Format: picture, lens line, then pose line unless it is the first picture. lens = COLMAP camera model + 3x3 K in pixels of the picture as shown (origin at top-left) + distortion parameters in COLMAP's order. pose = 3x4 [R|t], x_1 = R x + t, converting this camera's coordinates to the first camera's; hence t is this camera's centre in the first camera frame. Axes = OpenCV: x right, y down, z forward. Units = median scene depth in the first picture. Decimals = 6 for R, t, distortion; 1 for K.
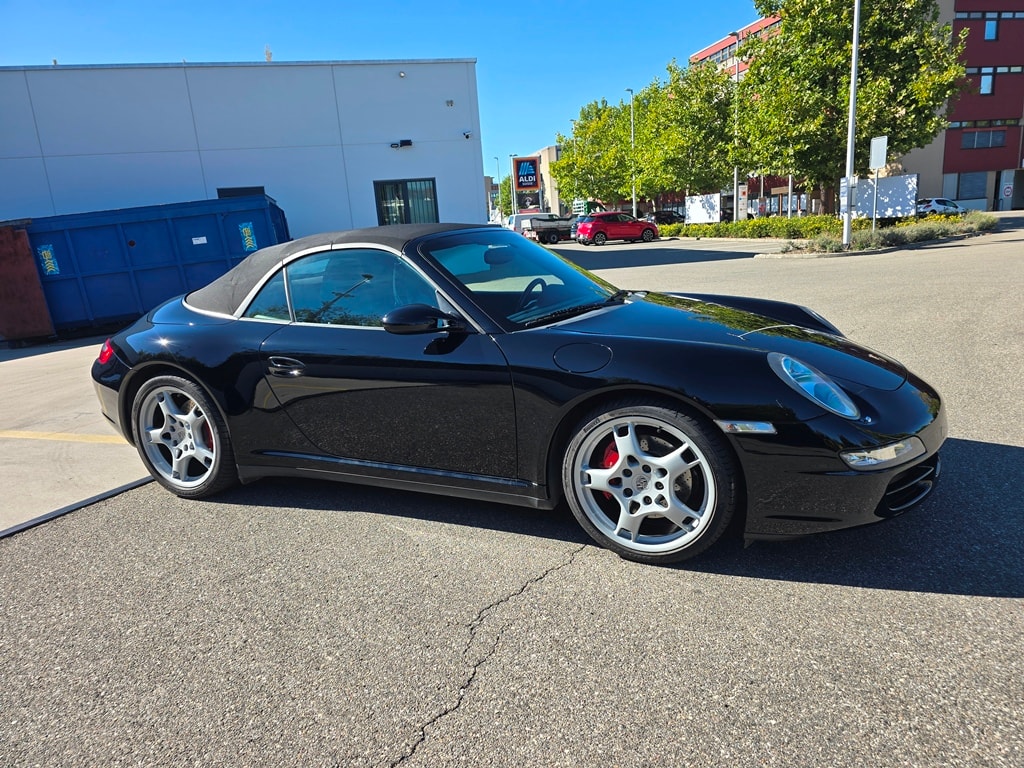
lens RADIAL K [[689.2, 0, 493.0], [0, 689.2, 399.4], [0, 0, 1]] dist [0.055682, -0.046905]
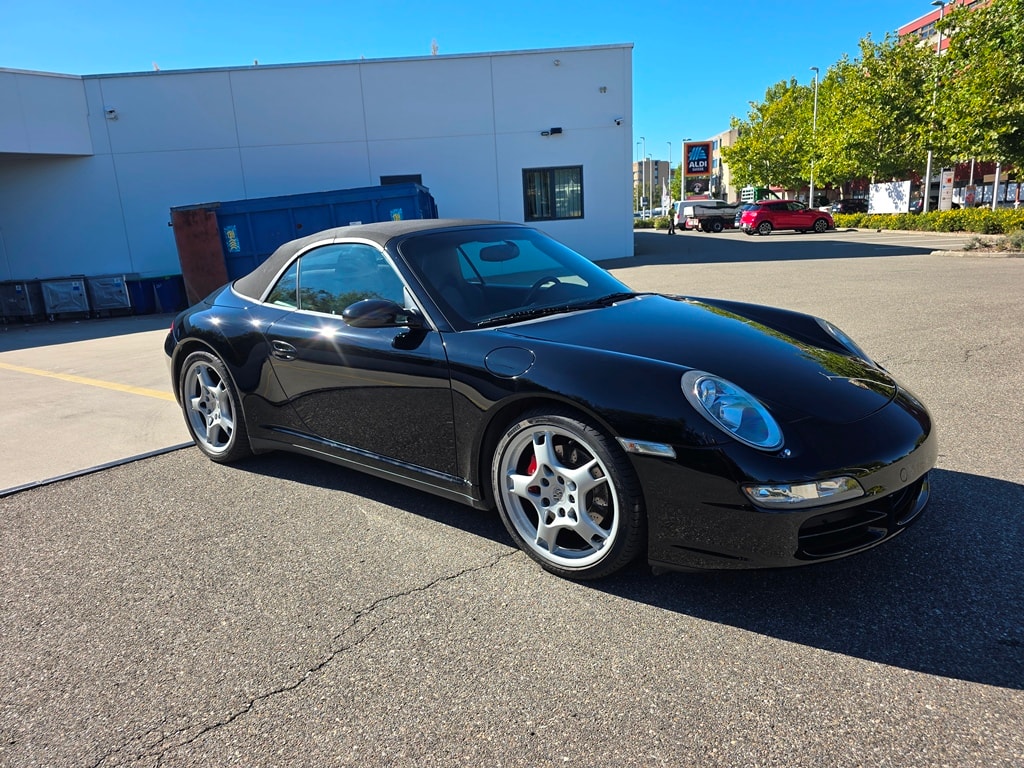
lens RADIAL K [[689.2, 0, 515.5], [0, 689.2, 384.8], [0, 0, 1]] dist [0.055682, -0.046905]
pose [[0.969503, 0.074887, -0.233358, 0.278670], [-0.074239, 0.997173, 0.011575, -0.029878], [0.233565, 0.006102, 0.972322, 0.027341]]
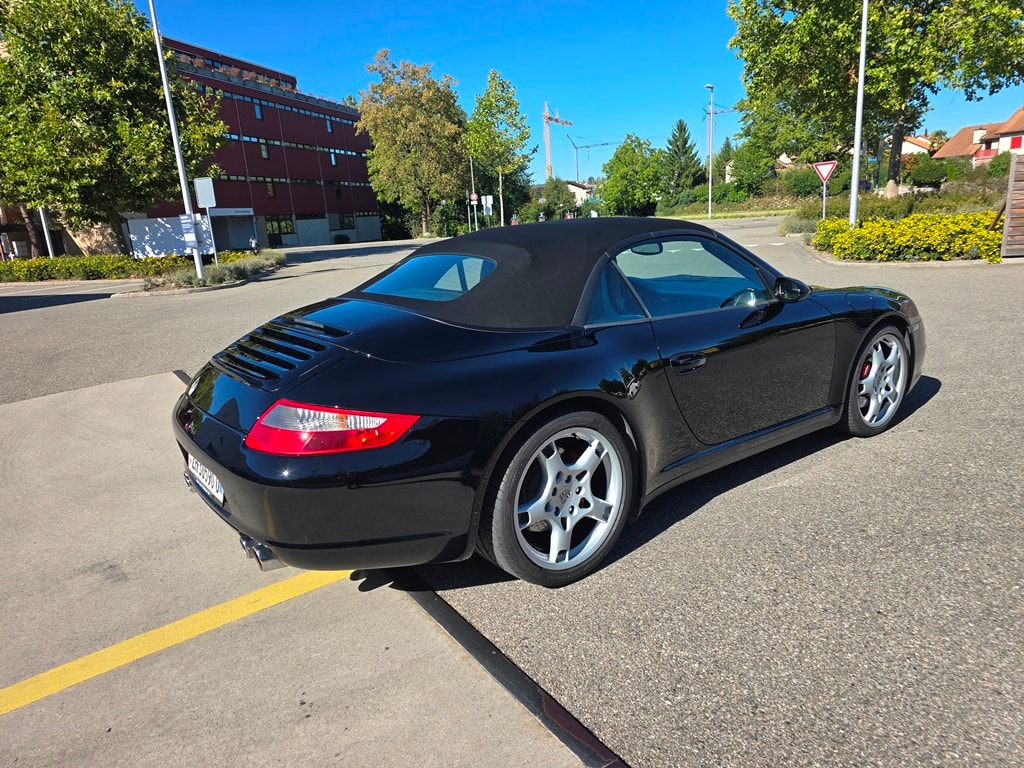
lens RADIAL K [[665.1, 0, 515.8], [0, 665.1, 383.5], [0, 0, 1]] dist [0.013796, 0.000914]
pose [[0.384017, -0.194002, 0.902715, -0.473226], [0.263599, 0.960024, 0.094182, -0.104102], [-0.884899, 0.201787, 0.419805, 0.472433]]
